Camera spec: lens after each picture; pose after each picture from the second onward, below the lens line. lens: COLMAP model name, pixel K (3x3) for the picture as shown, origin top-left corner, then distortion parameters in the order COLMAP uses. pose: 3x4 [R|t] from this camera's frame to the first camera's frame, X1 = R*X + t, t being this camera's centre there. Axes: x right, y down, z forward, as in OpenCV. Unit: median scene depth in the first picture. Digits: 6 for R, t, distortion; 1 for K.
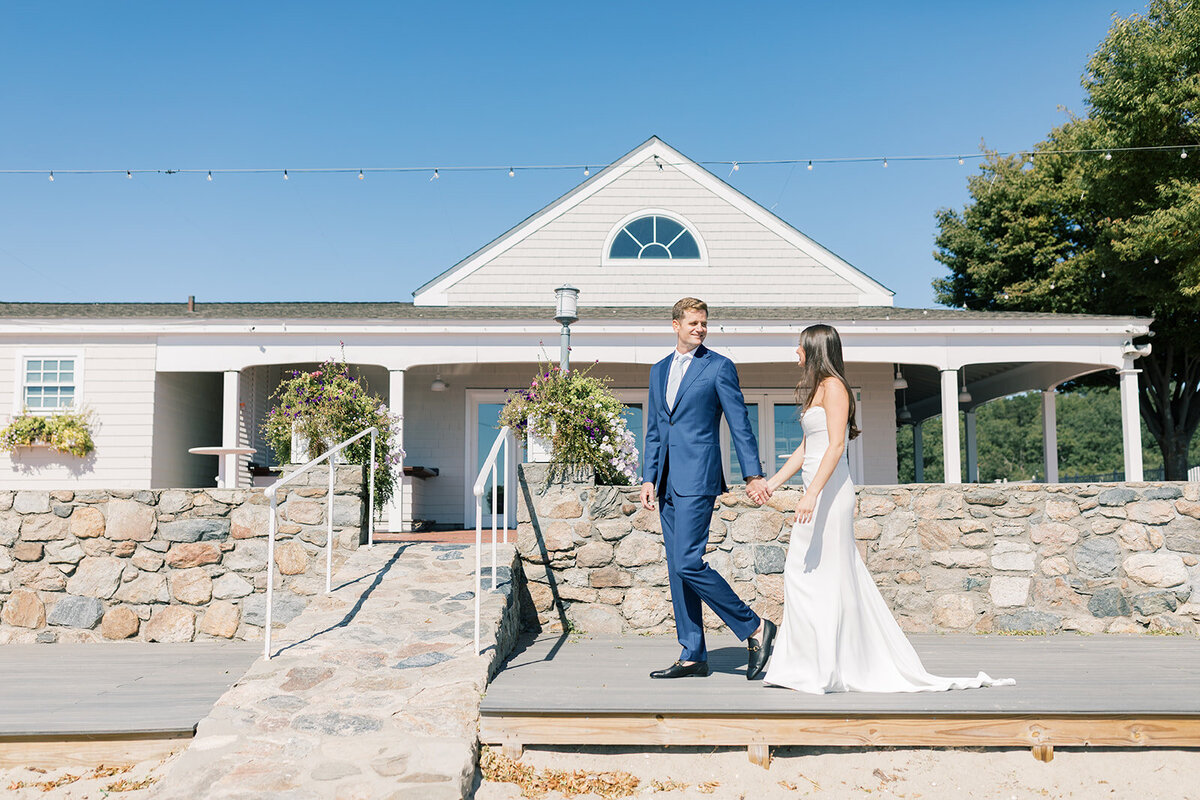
lens RADIAL K [[1192.7, 0, 600.0], [0, 1192.7, 400.0], [0, 0, 1]] dist [0.018363, -0.021433]
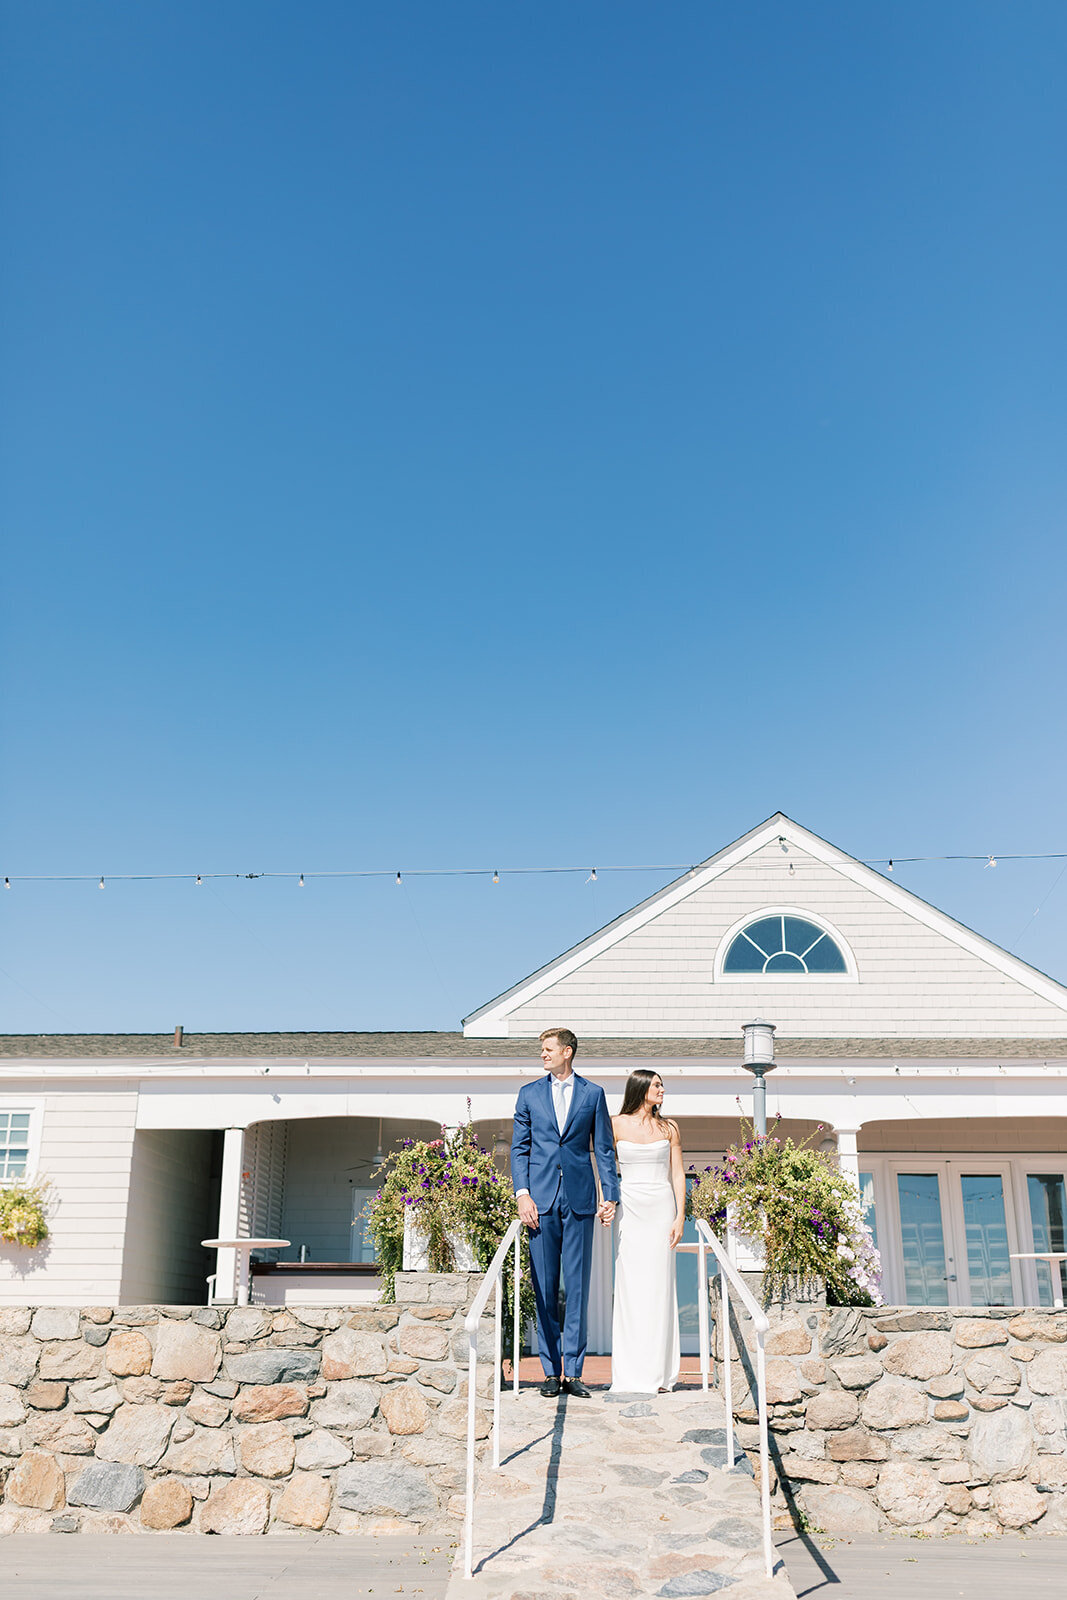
lens RADIAL K [[1590.3, 0, 532.8], [0, 1590.3, 784.2], [0, 0, 1]] dist [0.018363, -0.021433]
pose [[0.997845, -0.011931, -0.064518, -0.114774], [-0.003151, 0.973479, -0.228753, -0.013581], [0.065537, 0.228463, 0.971344, -0.005473]]
